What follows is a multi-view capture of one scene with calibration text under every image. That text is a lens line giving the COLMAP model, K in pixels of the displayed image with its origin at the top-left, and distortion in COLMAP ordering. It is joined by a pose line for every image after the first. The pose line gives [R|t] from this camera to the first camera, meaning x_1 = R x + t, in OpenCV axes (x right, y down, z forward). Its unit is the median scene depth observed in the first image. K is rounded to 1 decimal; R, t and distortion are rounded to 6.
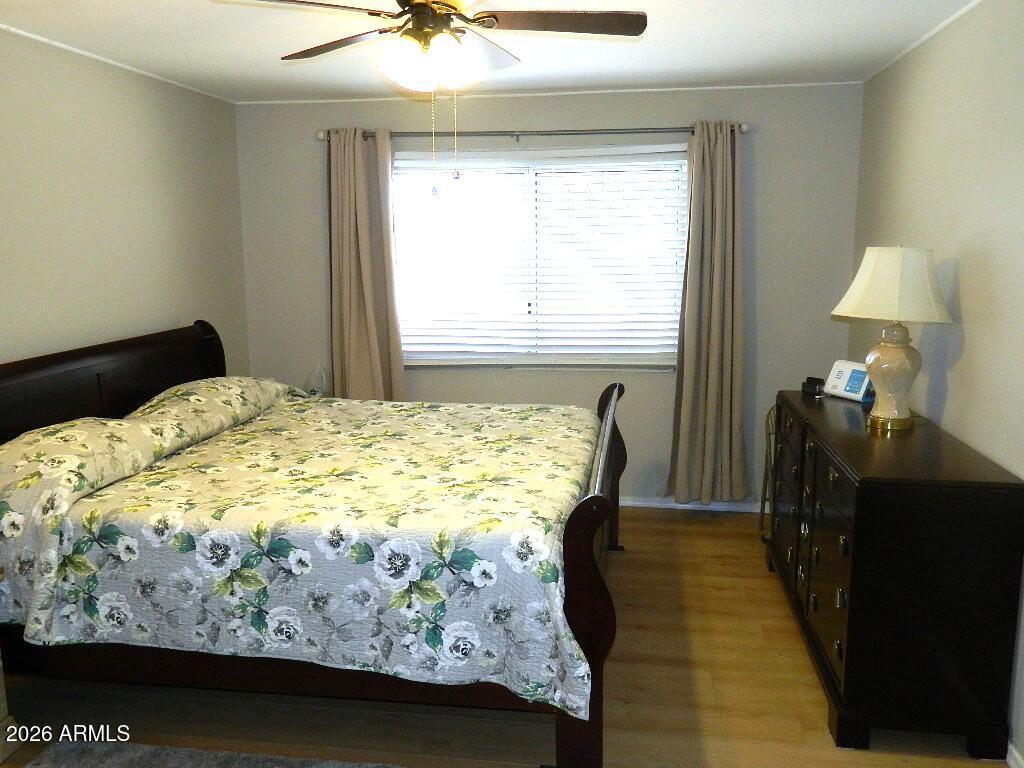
lens RADIAL K [[854.0, 0, 512.0], [0, 854.0, 384.0], [0, 0, 1]] dist [0.012972, -0.011433]
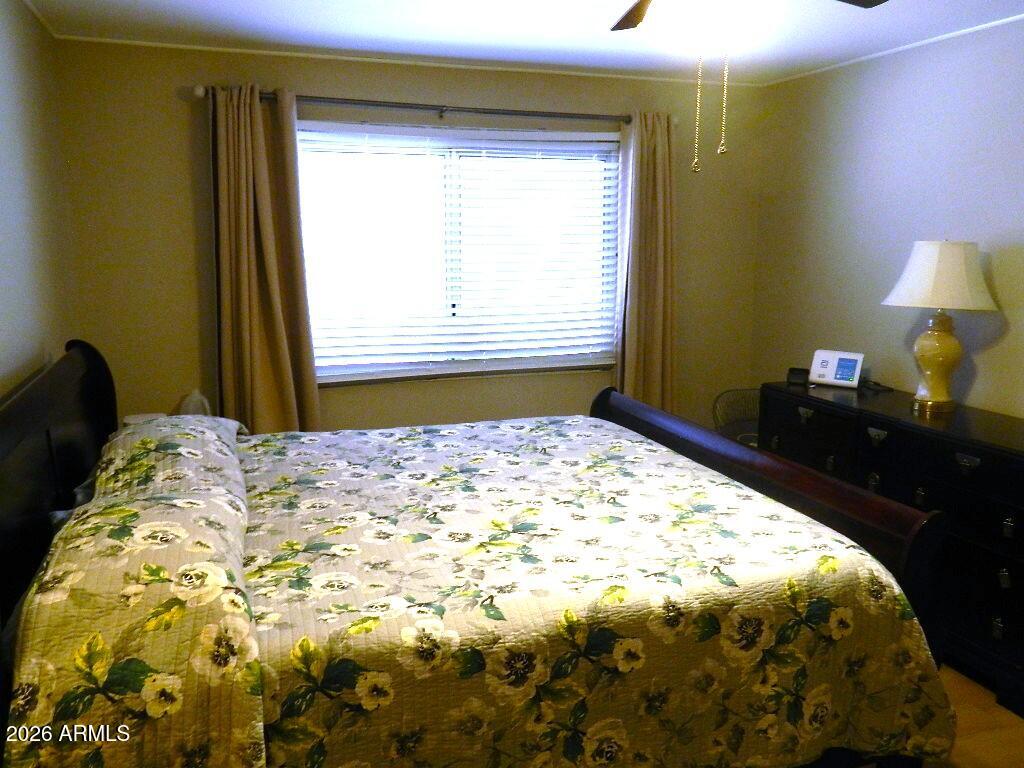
lens RADIAL K [[854.0, 0, 512.0], [0, 854.0, 384.0], [0, 0, 1]] dist [0.012972, -0.011433]
pose [[0.886625, -0.069066, 0.457303, -0.602950], [0.067868, 0.997512, 0.019071, -0.044772], [-0.457483, 0.014127, 0.889106, 0.343983]]
